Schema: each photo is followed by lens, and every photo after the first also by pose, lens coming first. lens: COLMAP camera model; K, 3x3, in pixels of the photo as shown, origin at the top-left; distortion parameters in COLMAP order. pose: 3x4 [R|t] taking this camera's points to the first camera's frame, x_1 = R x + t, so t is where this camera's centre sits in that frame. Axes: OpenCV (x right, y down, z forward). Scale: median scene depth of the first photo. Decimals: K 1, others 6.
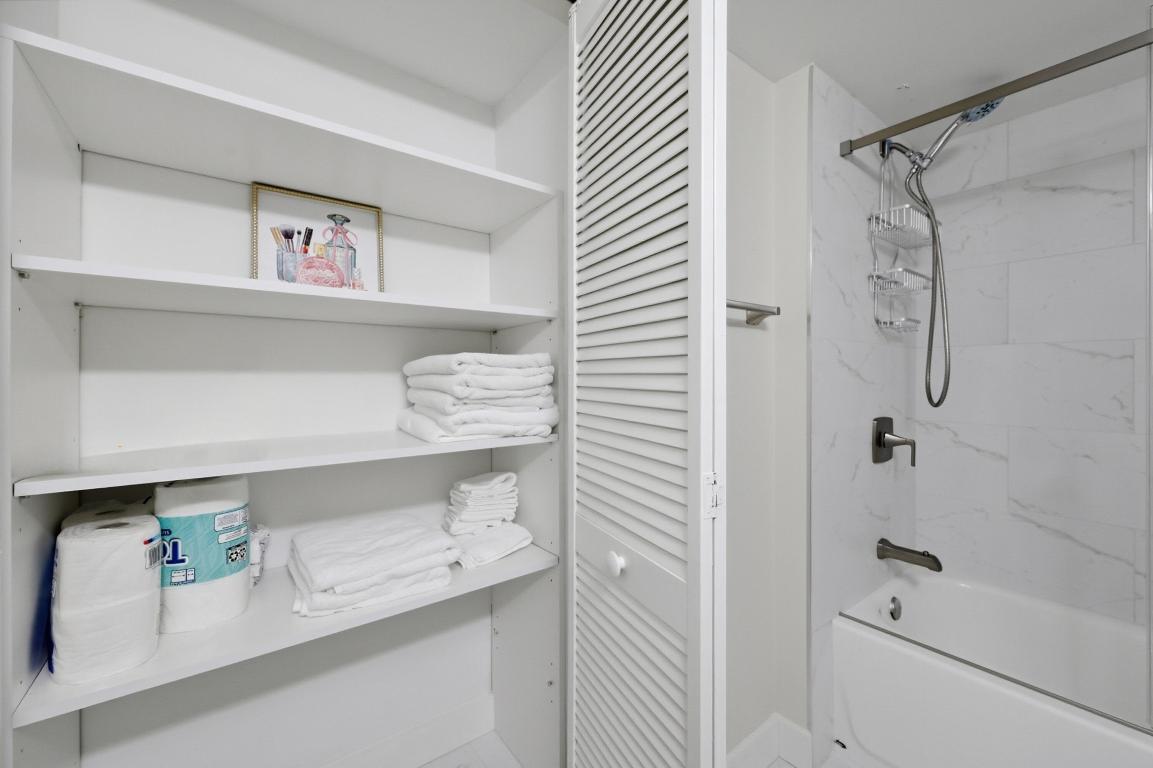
lens RADIAL K [[459.0, 0, 577.5], [0, 459.0, 377.3], [0, 0, 1]] dist [0.000104, -0.000012]
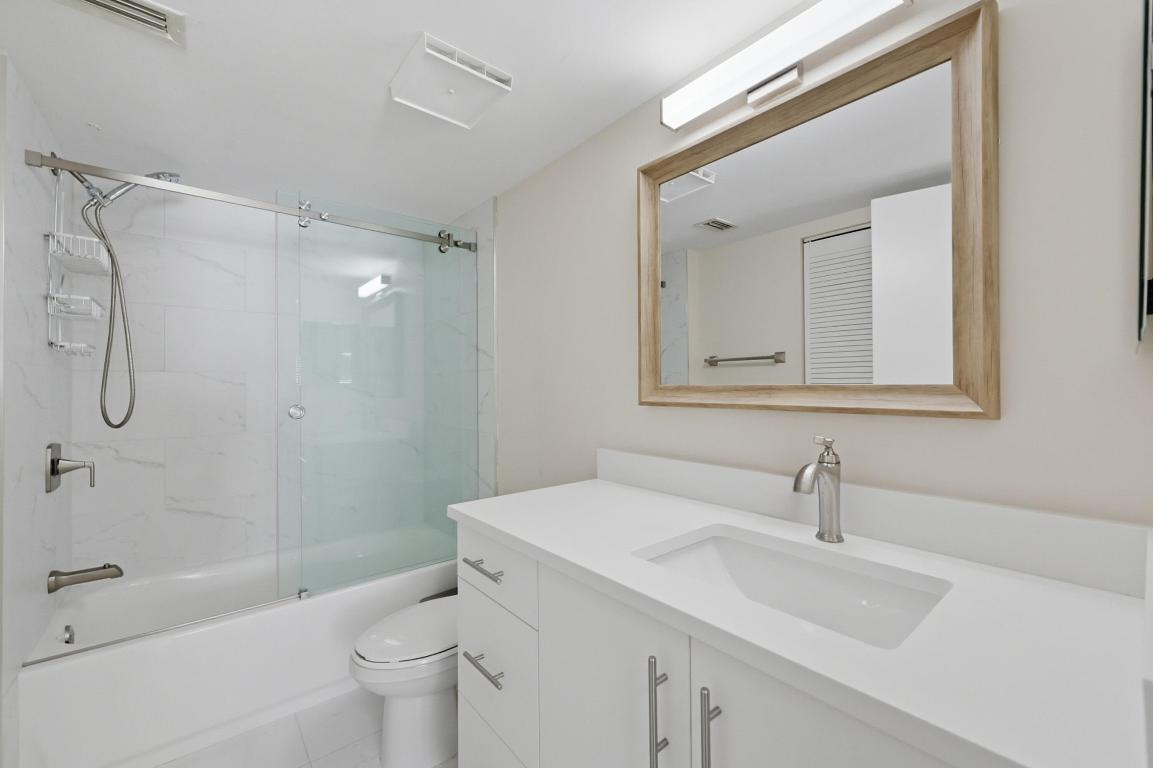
lens RADIAL K [[463.9, 0, 575.6], [0, 463.9, 387.6], [0, 0, 1]] dist [-0.000535, -0.000105]
pose [[-0.032900, -0.004196, 0.999450, -0.348505], [0.004901, 0.999978, 0.004359, -0.030384], [-0.999447, 0.005042, -0.032879, -0.057862]]
